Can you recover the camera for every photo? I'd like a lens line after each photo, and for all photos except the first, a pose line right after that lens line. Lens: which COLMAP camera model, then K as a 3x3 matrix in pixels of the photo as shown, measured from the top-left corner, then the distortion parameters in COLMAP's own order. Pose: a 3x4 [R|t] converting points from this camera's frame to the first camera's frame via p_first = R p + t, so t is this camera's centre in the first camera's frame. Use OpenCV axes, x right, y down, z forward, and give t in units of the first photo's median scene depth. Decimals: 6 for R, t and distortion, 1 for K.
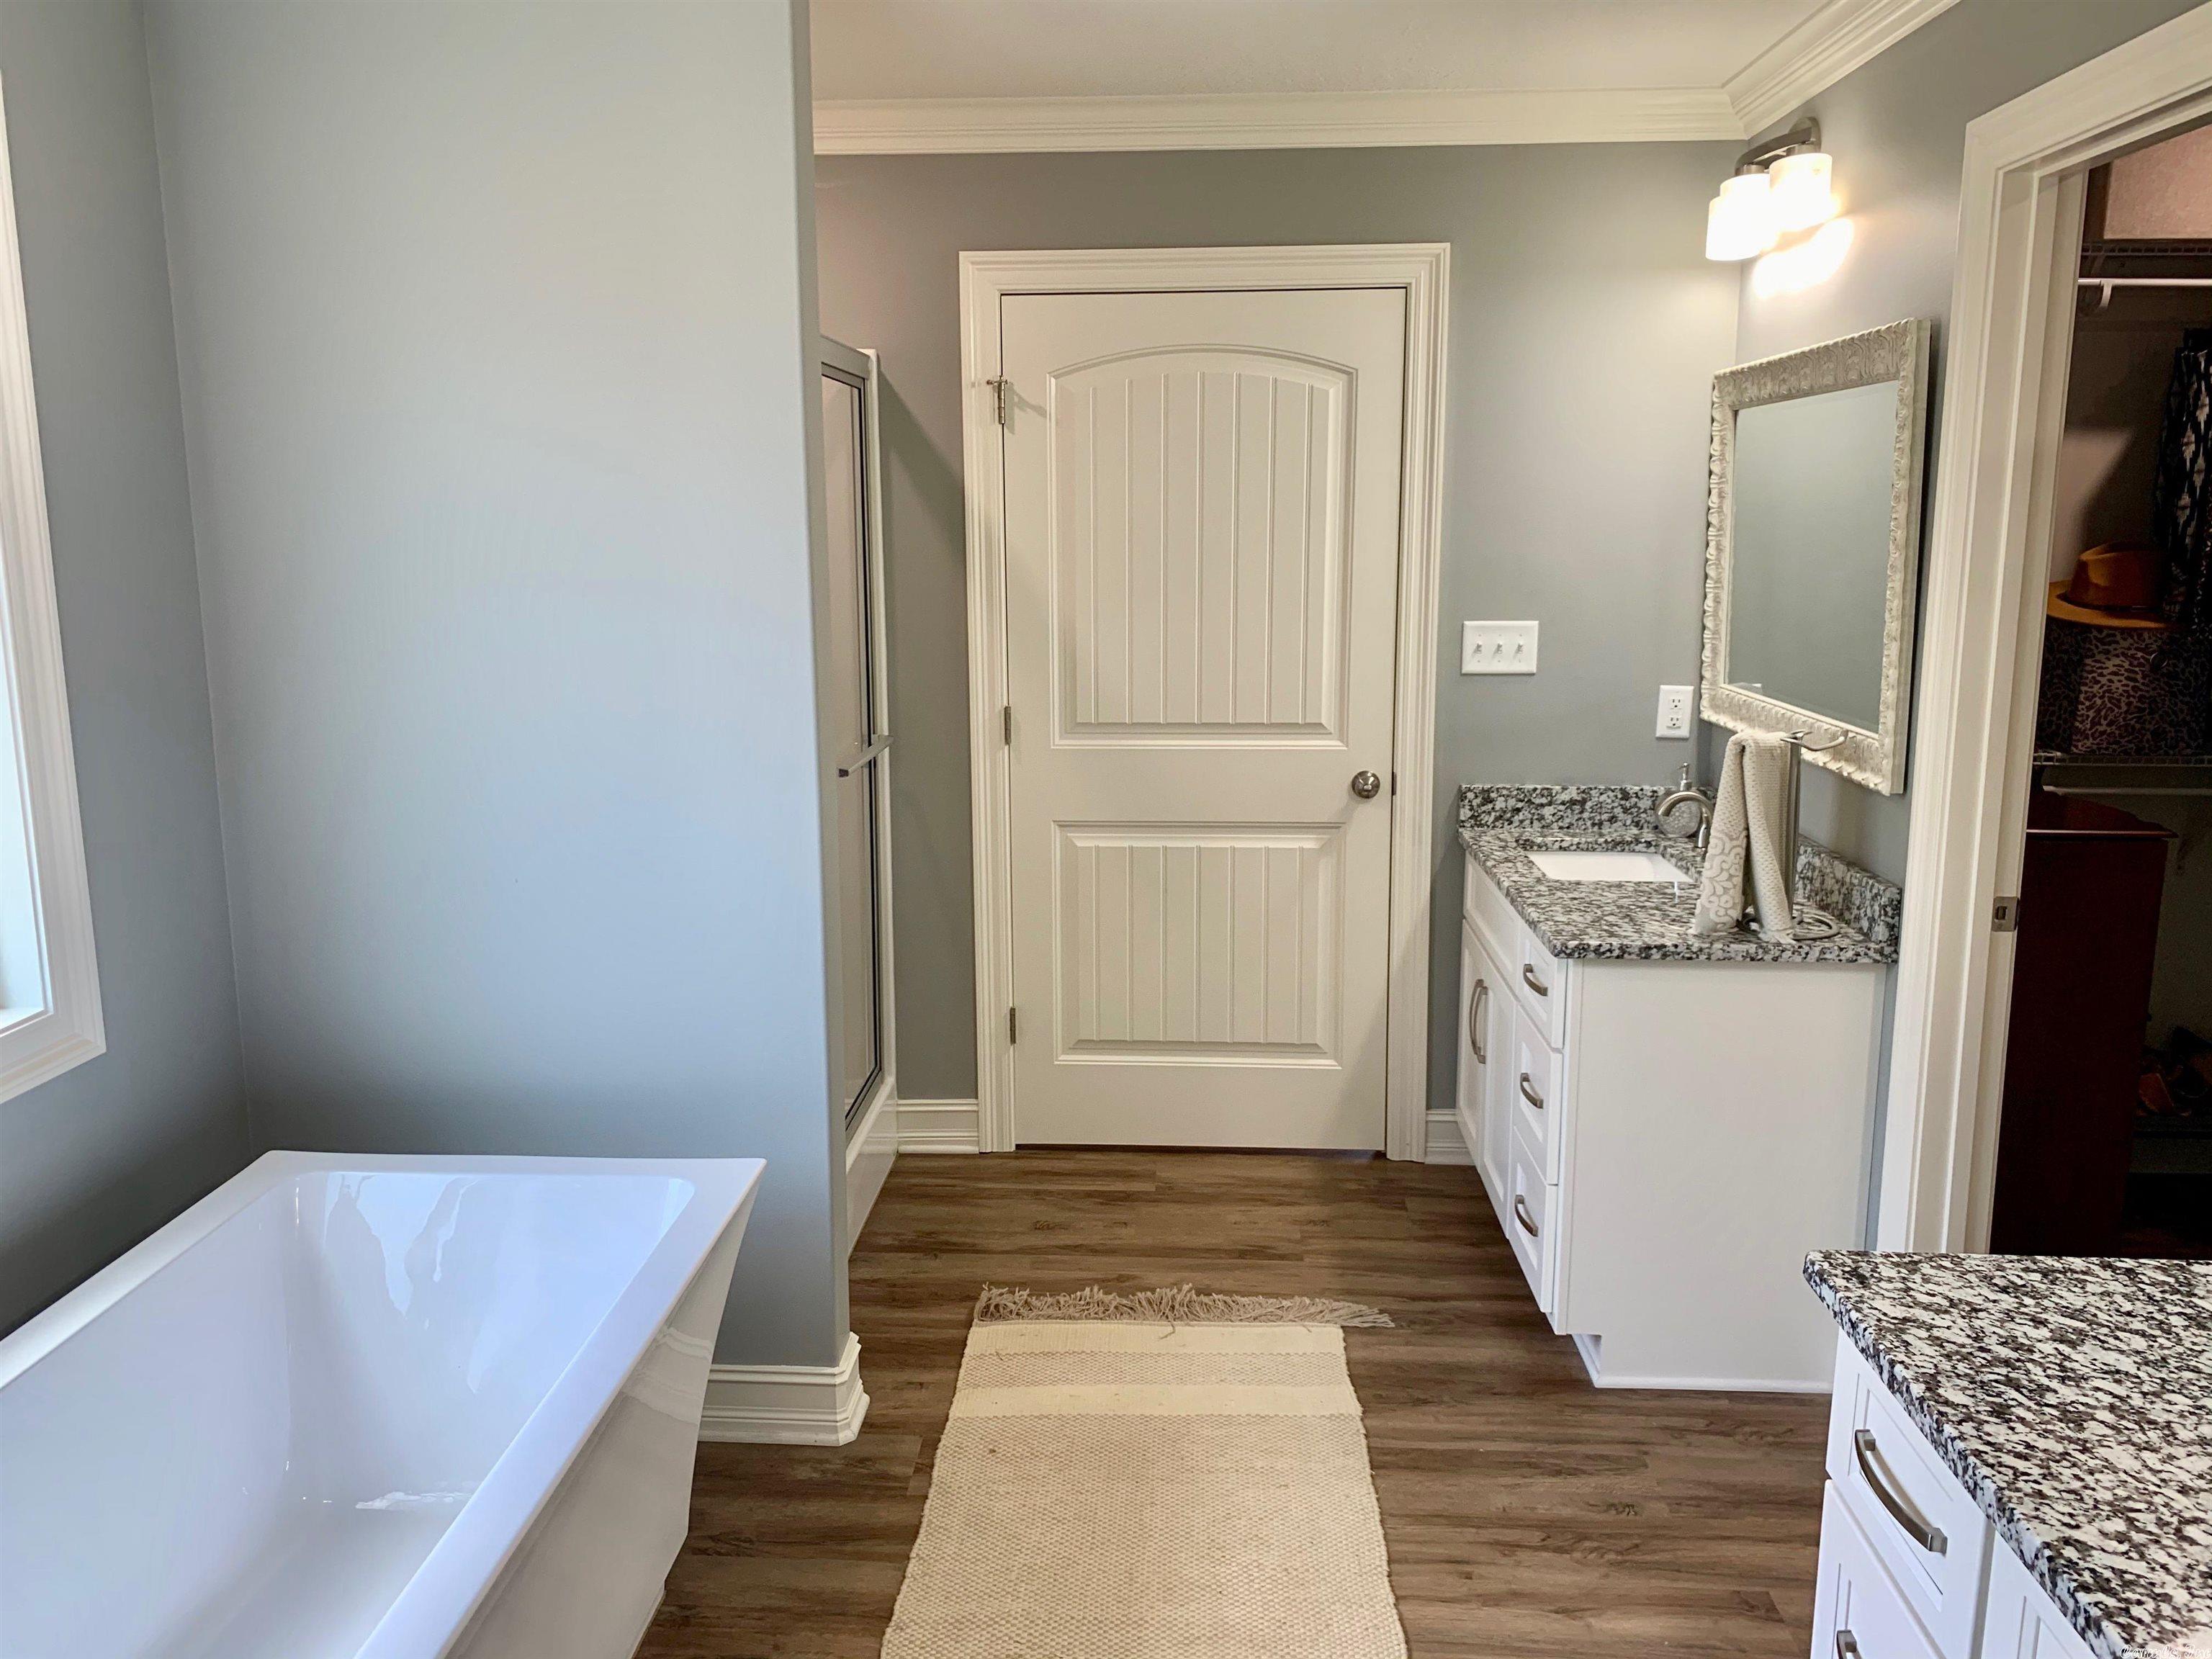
lens RADIAL K [[1698.4, 0, 1106.0], [0, 1698.4, 829.5], [0, 0, 1]] dist [0.068611, -0.091519]
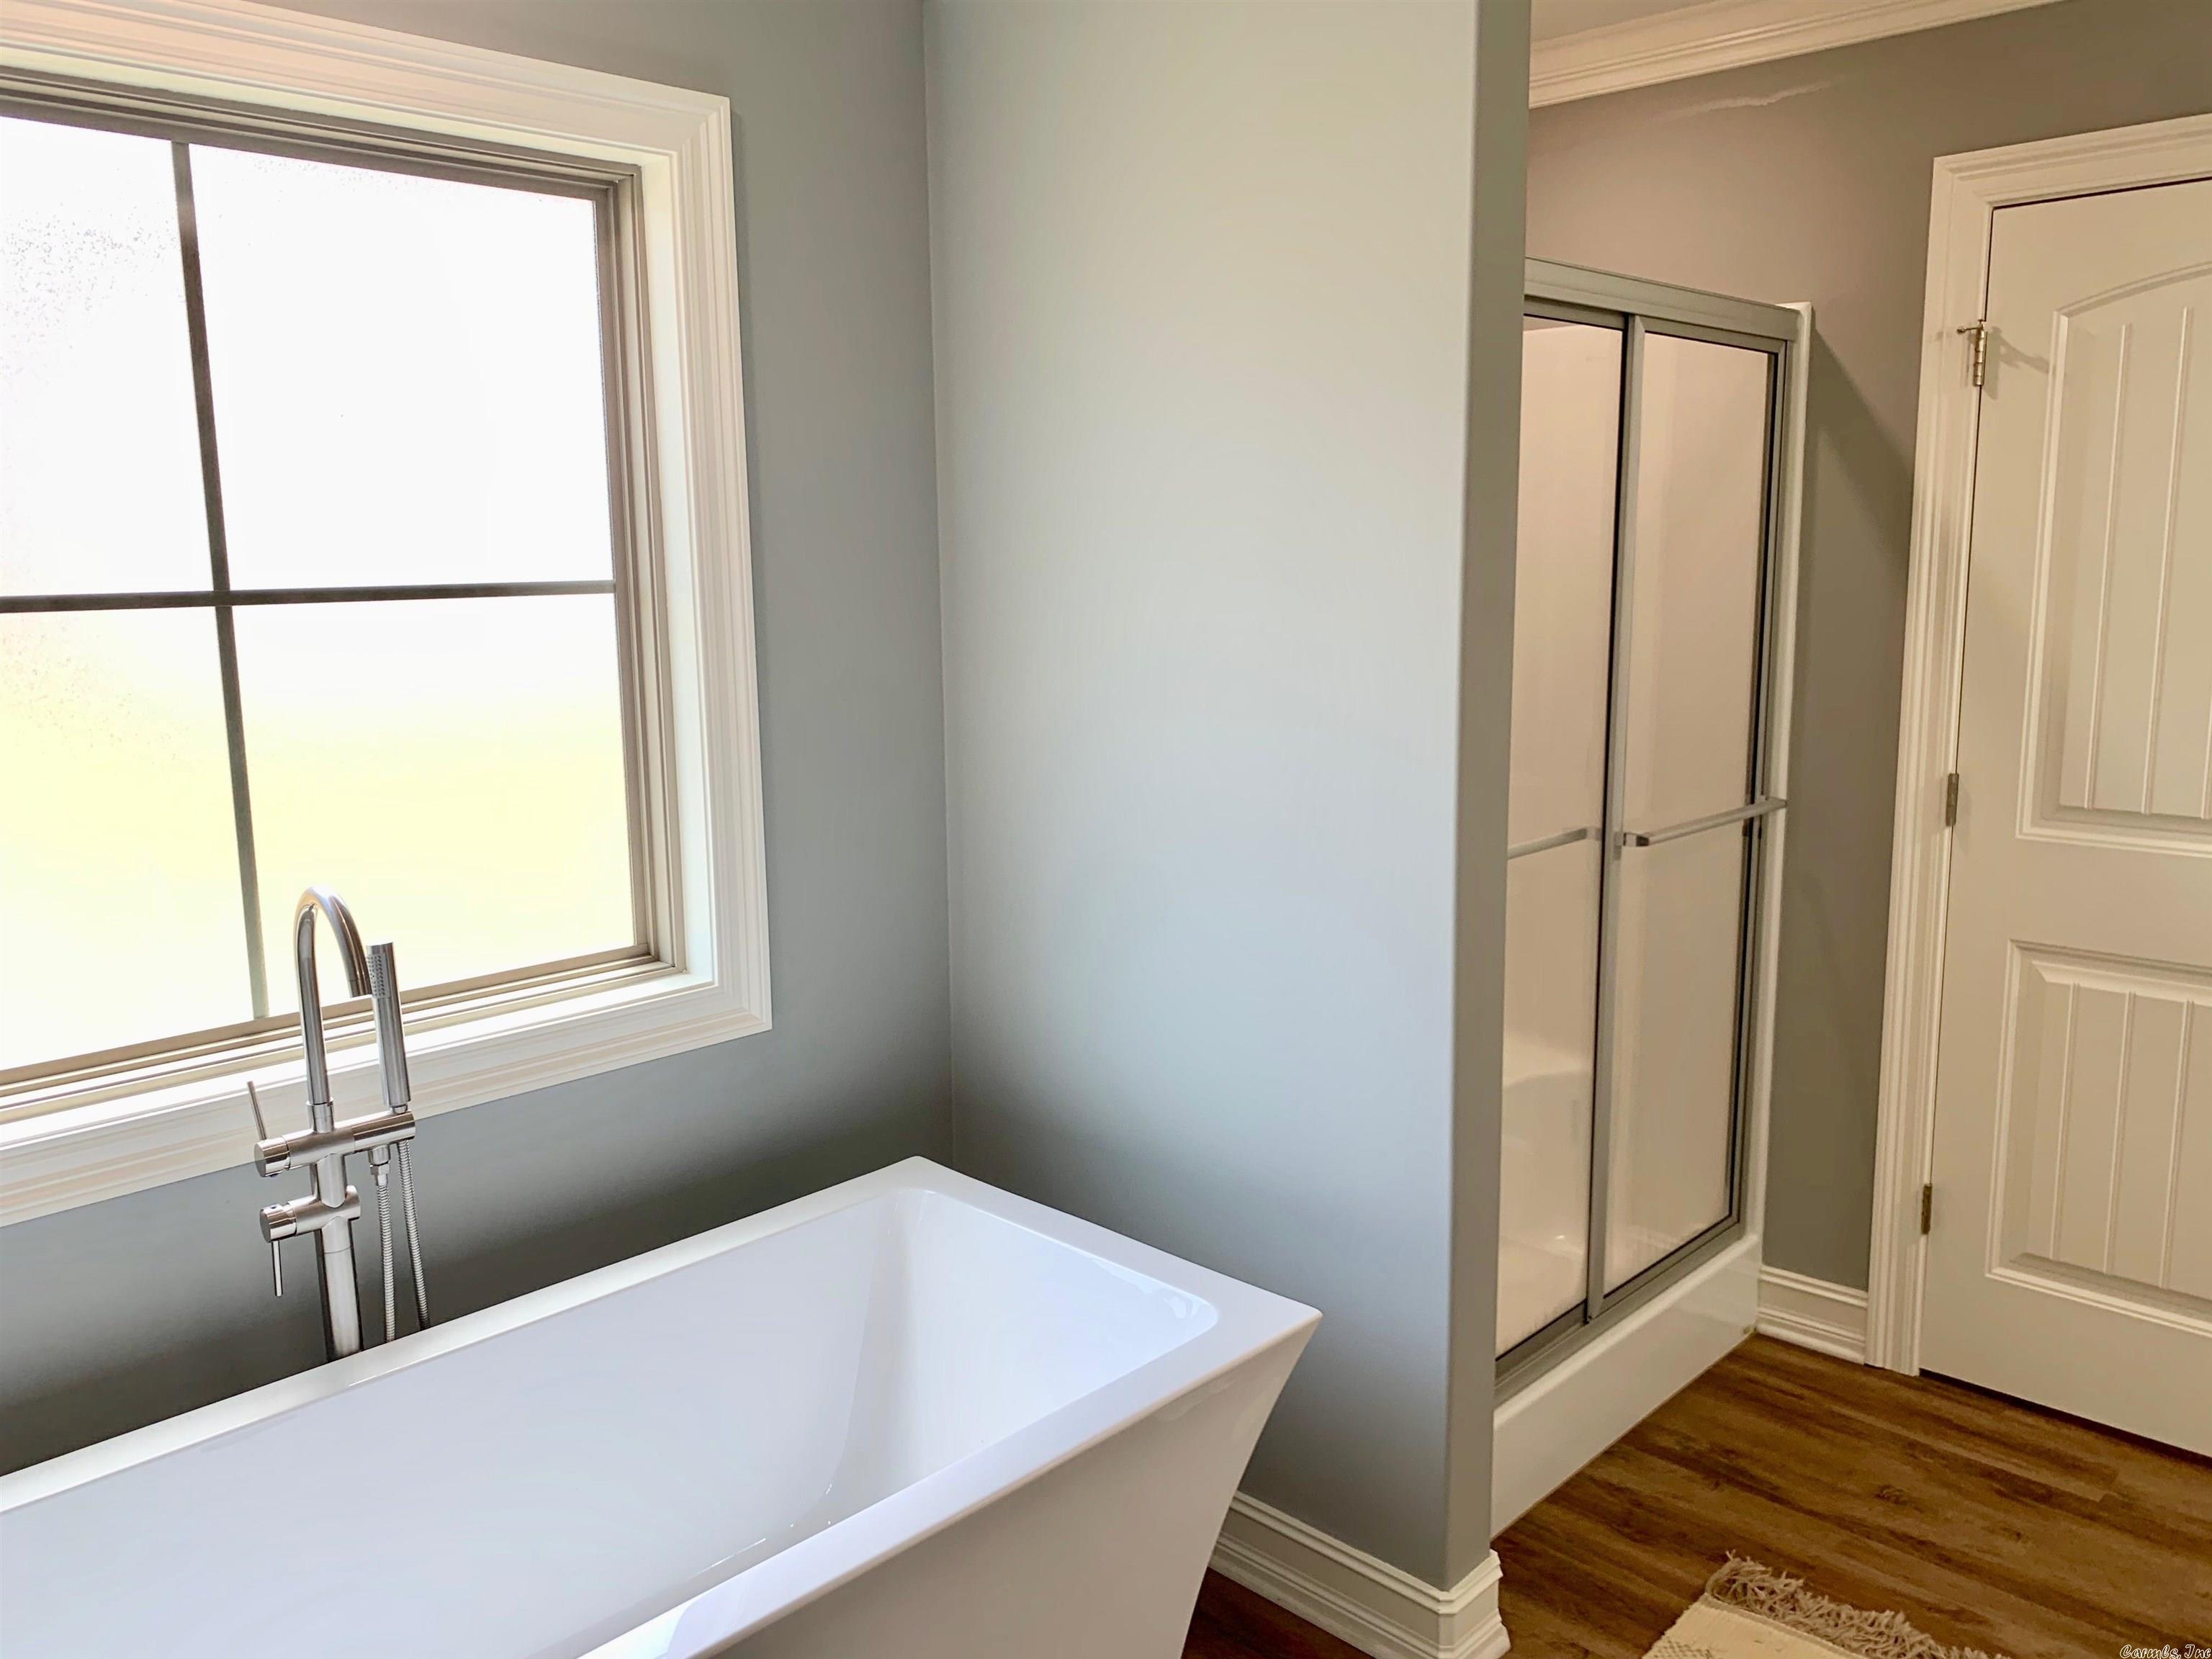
lens RADIAL K [[1698.4, 0, 1106.0], [0, 1698.4, 829.5], [0, 0, 1]] dist [0.068611, -0.091519]
pose [[0.744994, 0.103648, -0.658970, 0.163519], [-0.112943, 0.993192, 0.028530, -0.030002], [0.657440, 0.053171, 0.751628, 0.217377]]
